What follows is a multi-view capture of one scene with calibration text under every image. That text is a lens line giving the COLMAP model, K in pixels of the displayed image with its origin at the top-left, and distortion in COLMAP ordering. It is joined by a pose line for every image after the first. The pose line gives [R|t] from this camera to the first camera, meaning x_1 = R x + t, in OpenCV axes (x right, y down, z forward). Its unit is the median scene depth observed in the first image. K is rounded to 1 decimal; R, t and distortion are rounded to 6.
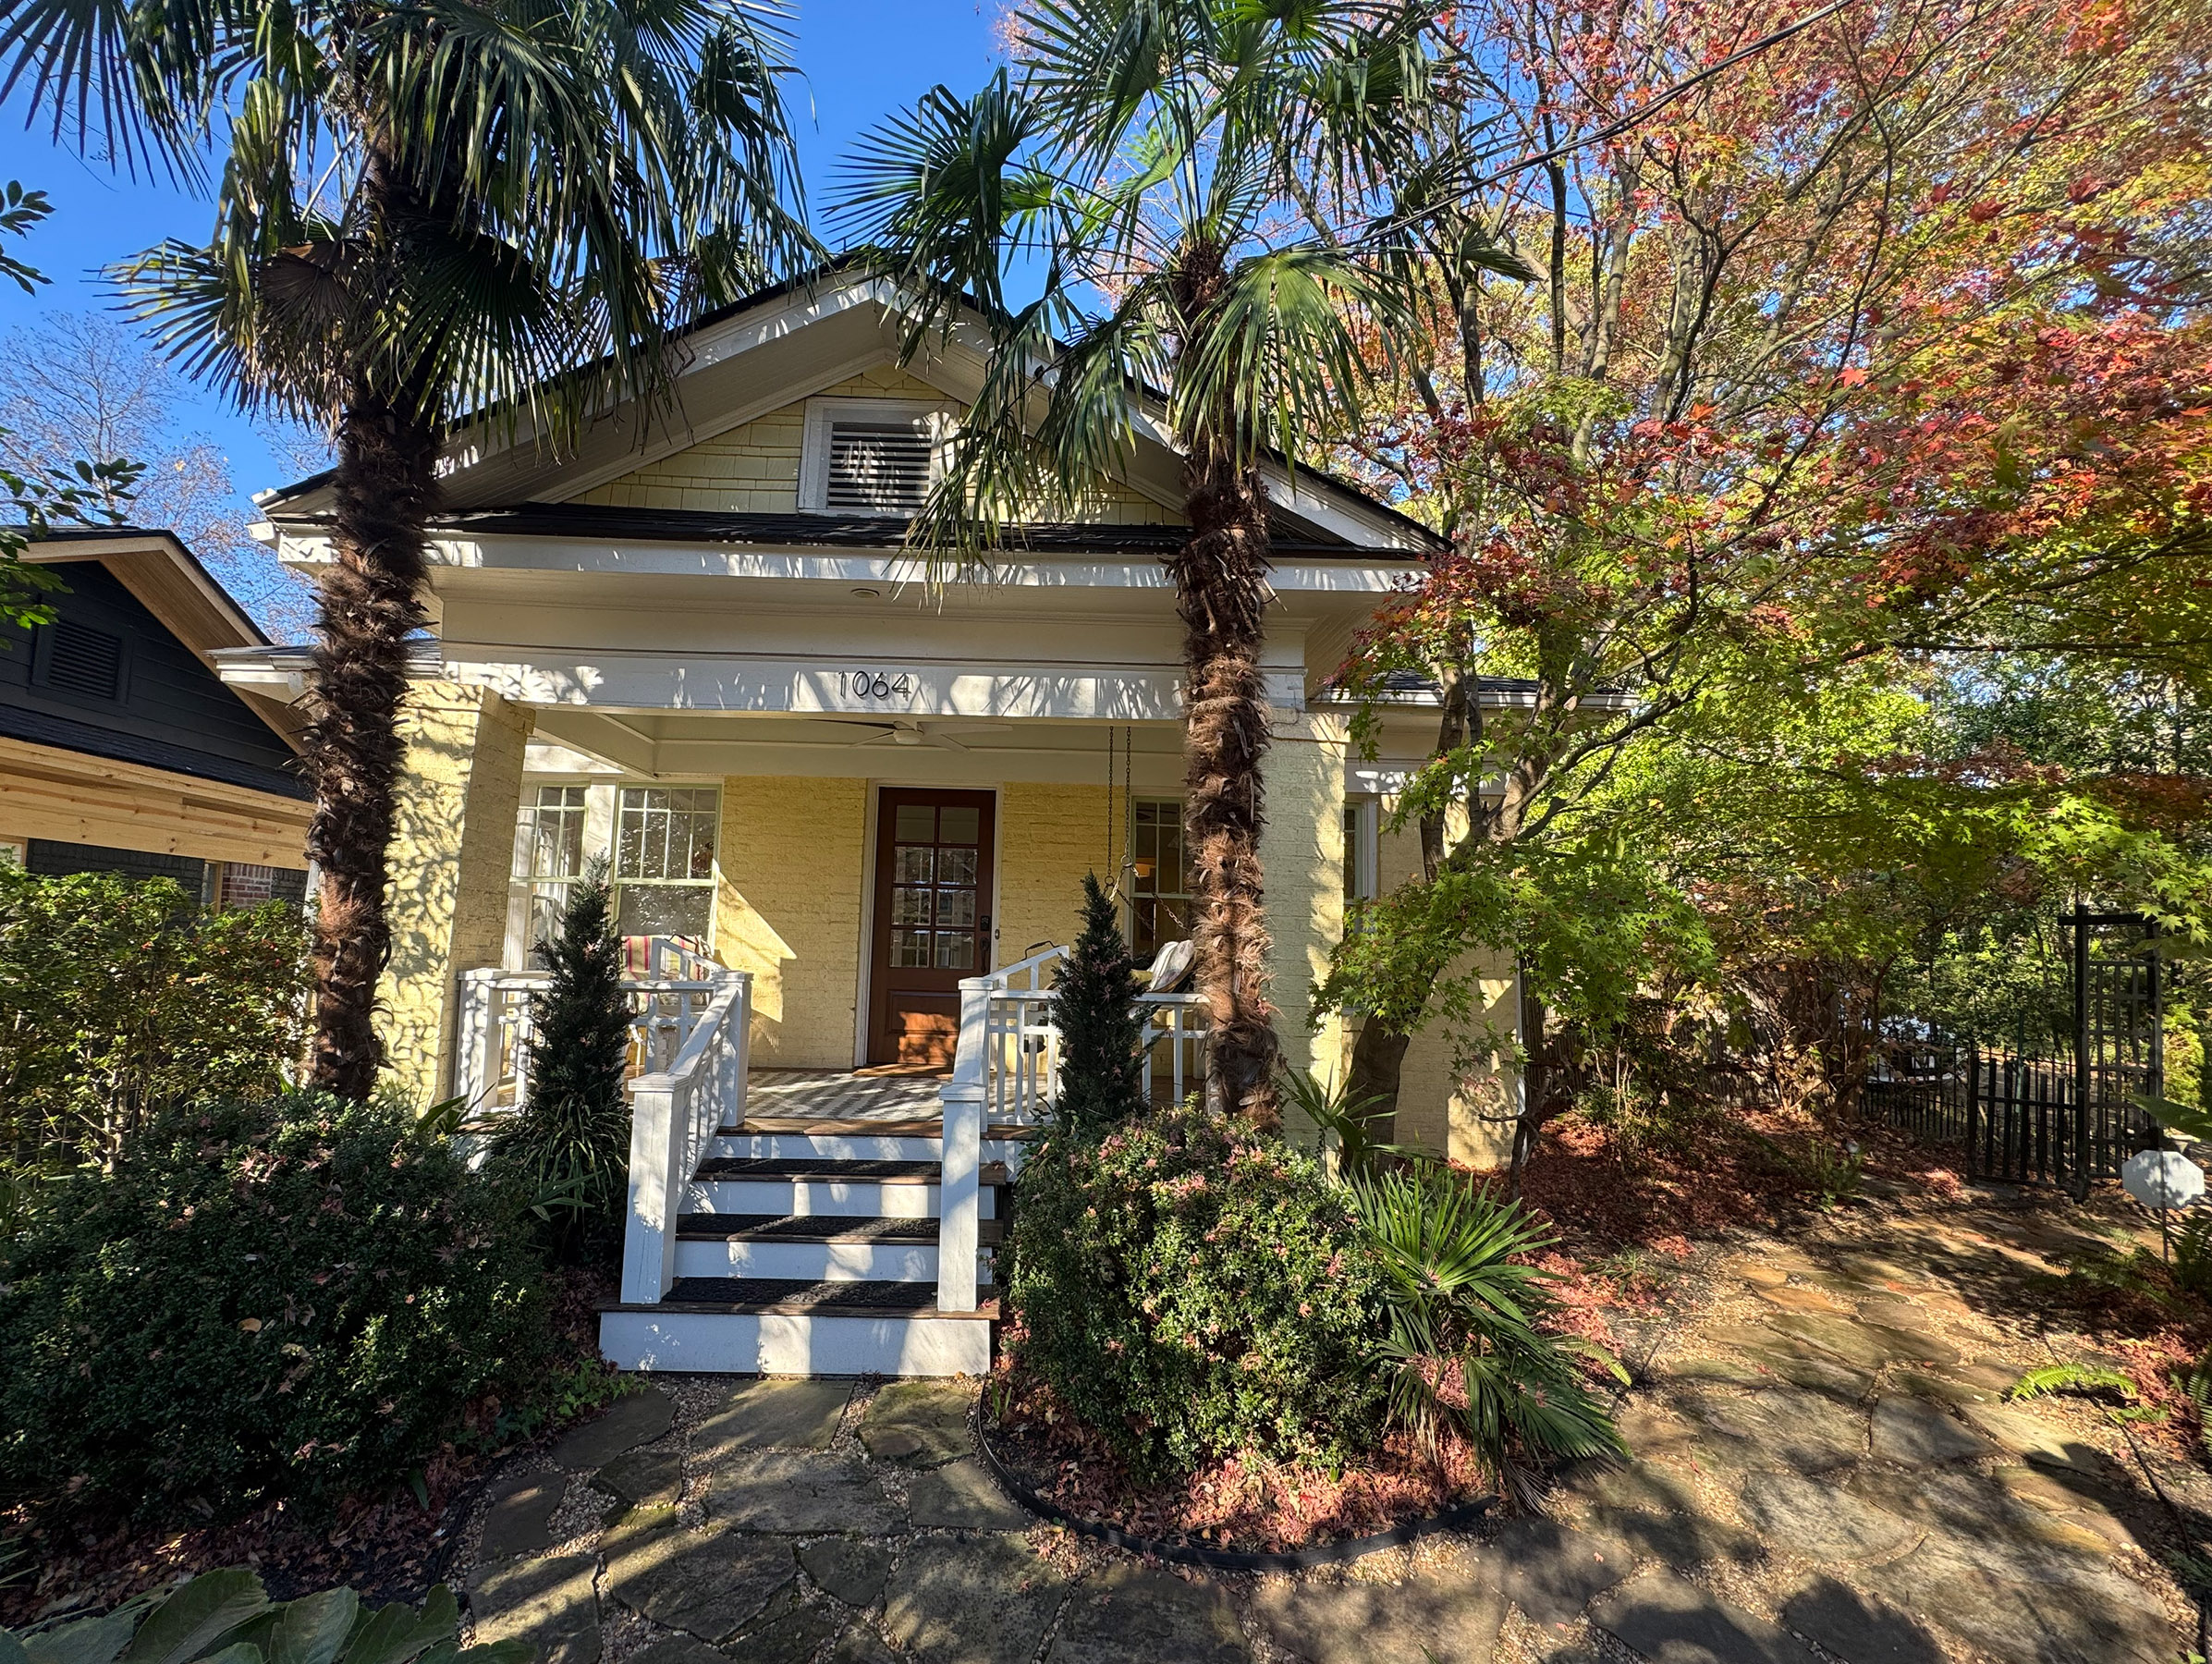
lens RADIAL K [[938.7, 0, 1103.8], [0, 938.7, 870.8], [0, 0, 1]] dist [-0.000896, -0.000367]
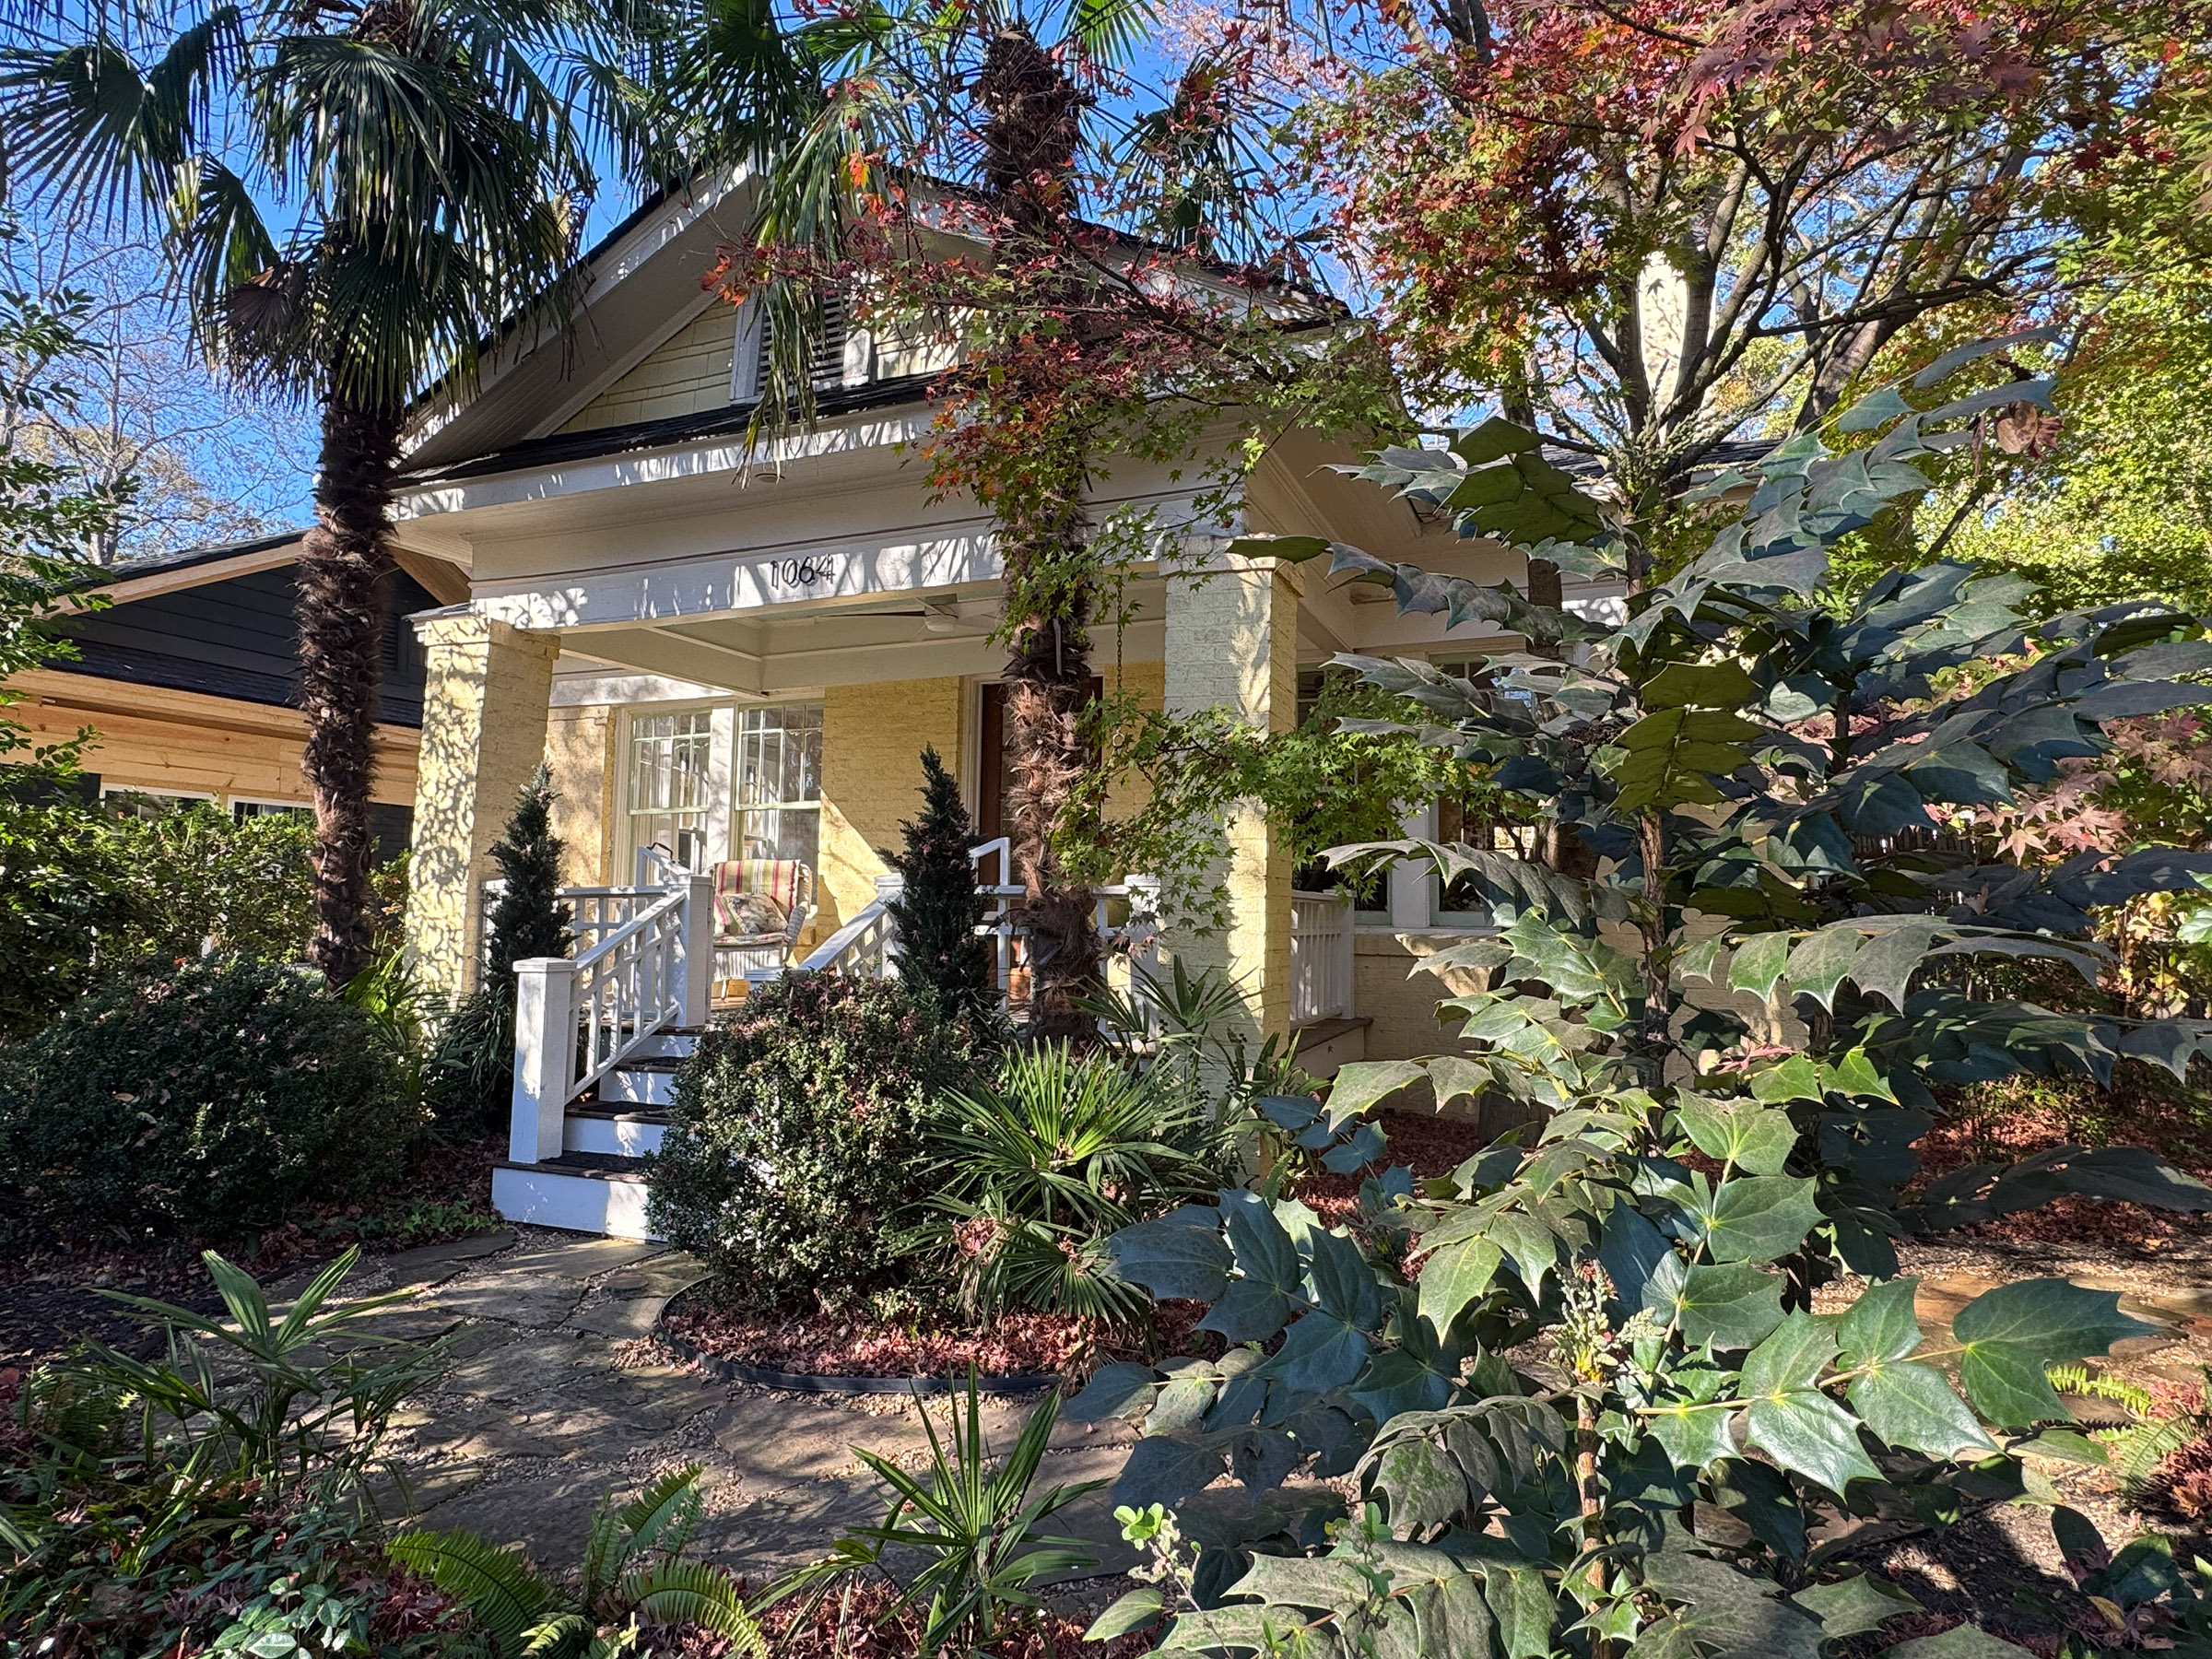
lens RADIAL K [[1265.3, 0, 1106.0], [0, 1265.3, 829.5], [0, 0, 1]] dist [0.002837, 0.000929]
pose [[0.912035, -0.045745, -0.407552, 0.581453], [0.051961, 0.998640, 0.004191, 0.078814], [0.406807, -0.024999, 0.913172, -0.050584]]
